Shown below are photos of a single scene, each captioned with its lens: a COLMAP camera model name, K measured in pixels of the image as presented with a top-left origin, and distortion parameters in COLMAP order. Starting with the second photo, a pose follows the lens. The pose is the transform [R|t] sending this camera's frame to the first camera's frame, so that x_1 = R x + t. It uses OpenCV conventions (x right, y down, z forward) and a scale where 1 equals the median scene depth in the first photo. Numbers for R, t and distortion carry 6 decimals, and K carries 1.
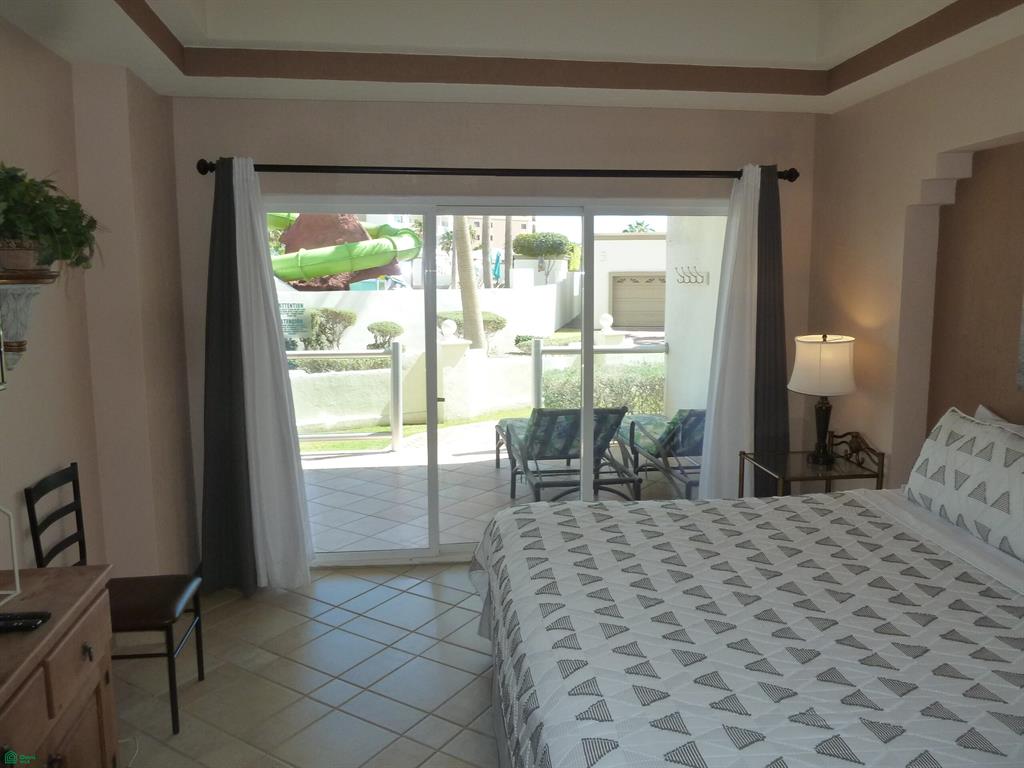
lens RADIAL K [[767.7, 0, 513.1], [0, 767.7, 385.7], [0, 0, 1]] dist [-0.036538, 0.012674]
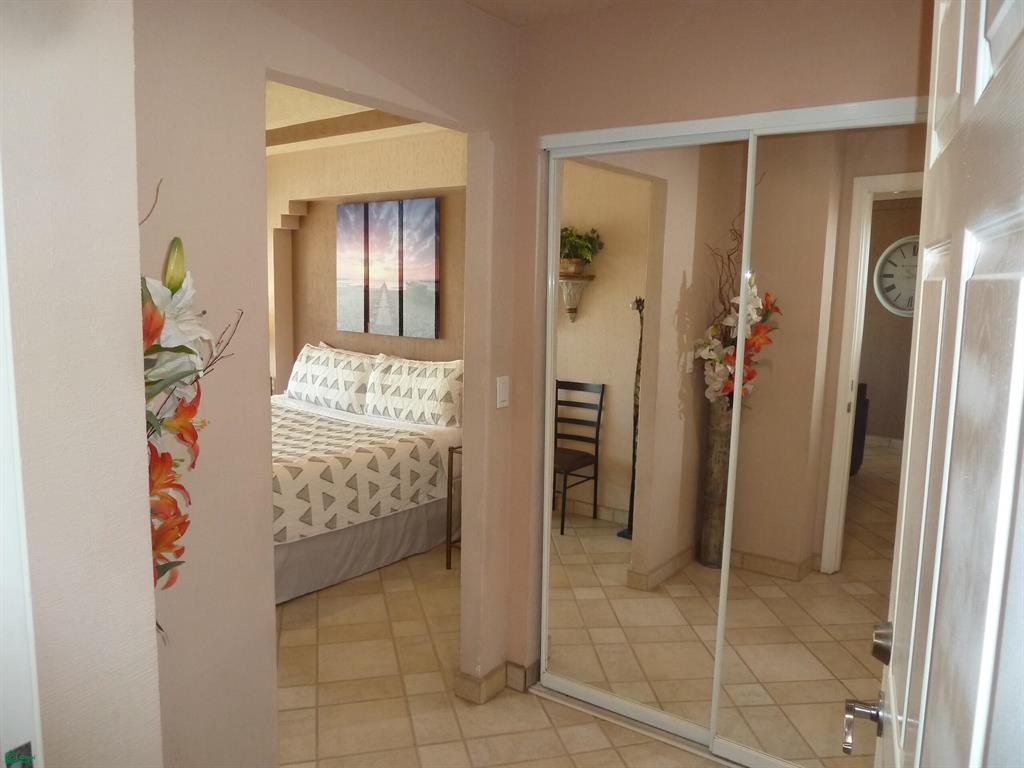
lens RADIAL K [[767.7, 0, 512.5], [0, 767.7, 382.4], [0, 0, 1]] dist [-0.036538, 0.012674]
pose [[0.699758, -0.089501, 0.708752, -0.392875], [0.084669, 0.995519, 0.042119, 0.094718], [-0.709345, 0.030536, 0.704200, -0.650058]]
